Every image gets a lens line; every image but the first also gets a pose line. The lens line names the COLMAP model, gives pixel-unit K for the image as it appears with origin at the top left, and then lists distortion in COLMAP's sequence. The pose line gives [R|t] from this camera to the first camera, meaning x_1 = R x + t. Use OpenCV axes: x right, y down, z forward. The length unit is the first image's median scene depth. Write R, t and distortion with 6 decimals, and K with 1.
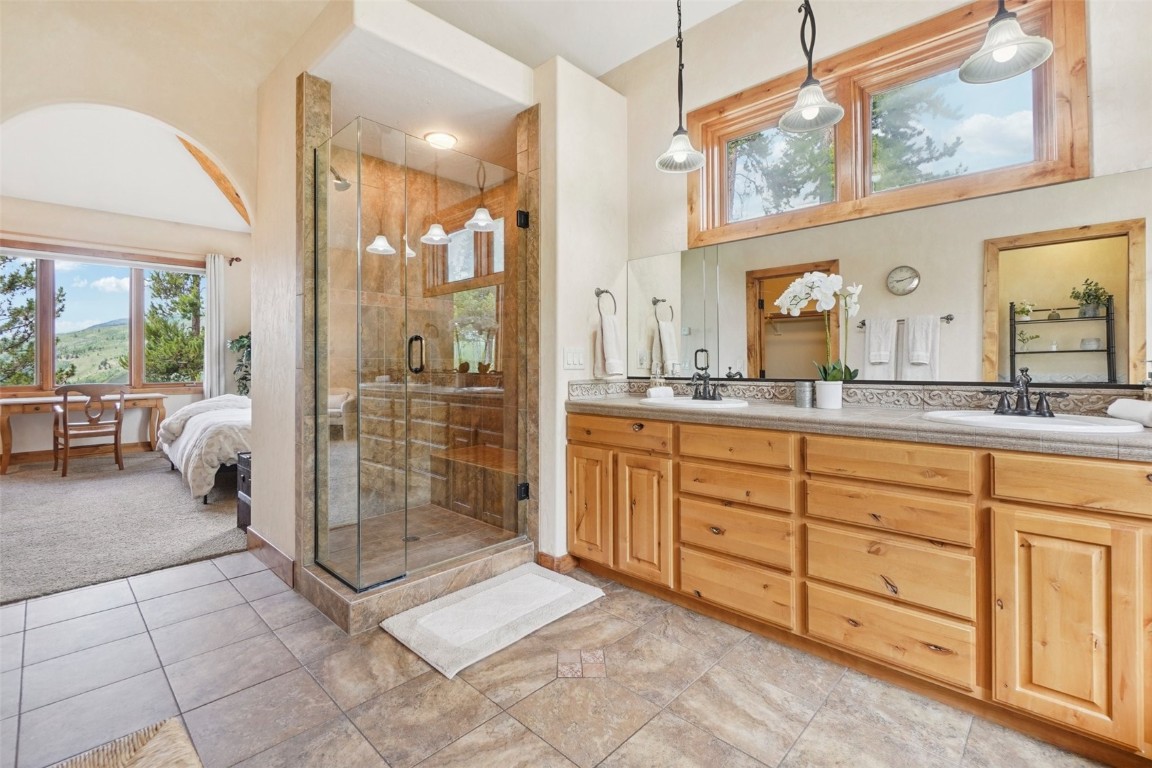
lens RADIAL K [[510.0, 0, 564.9], [0, 510.0, 358.6], [0, 0, 1]] dist [0.000103, -0.002505]
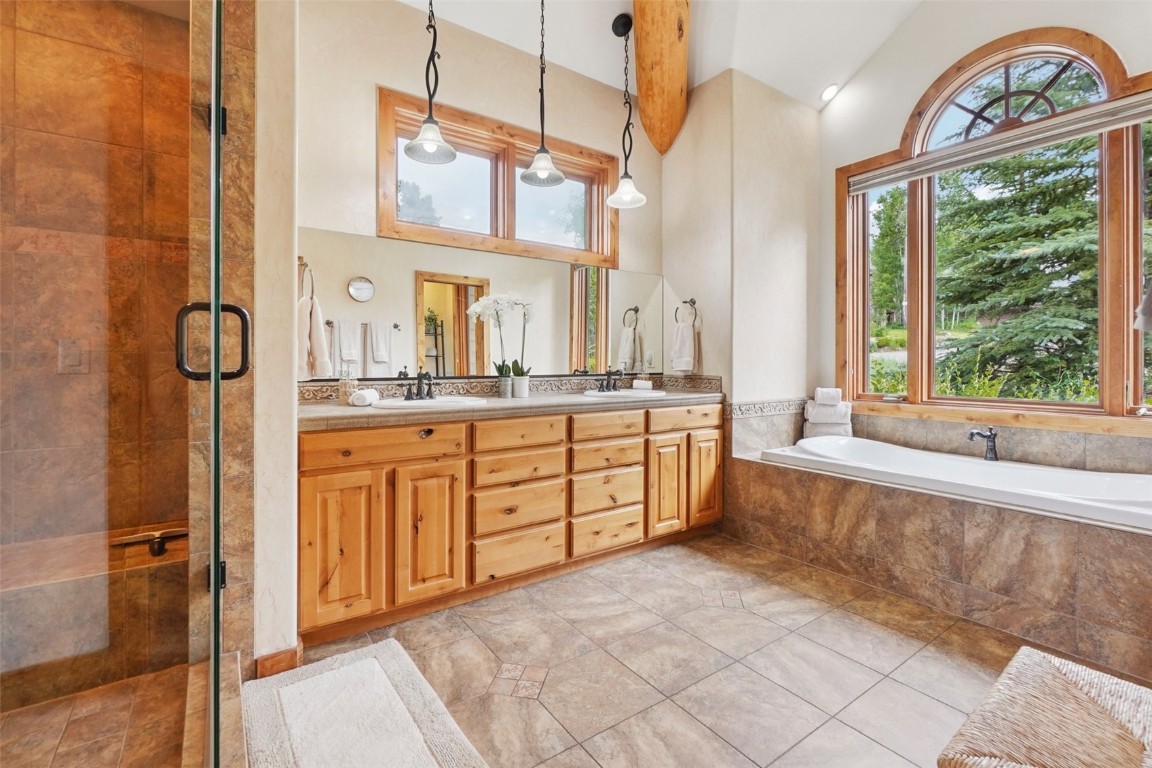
lens RADIAL K [[510.0, 0, 575.8], [0, 510.0, 362.3], [0, 0, 1]] dist [0.000103, -0.002505]
pose [[0.191266, -0.000463, 0.981538, -0.667317], [-0.011324, 0.999932, 0.002678, 0.003761], [-0.981473, -0.011628, 0.191248, 0.551938]]
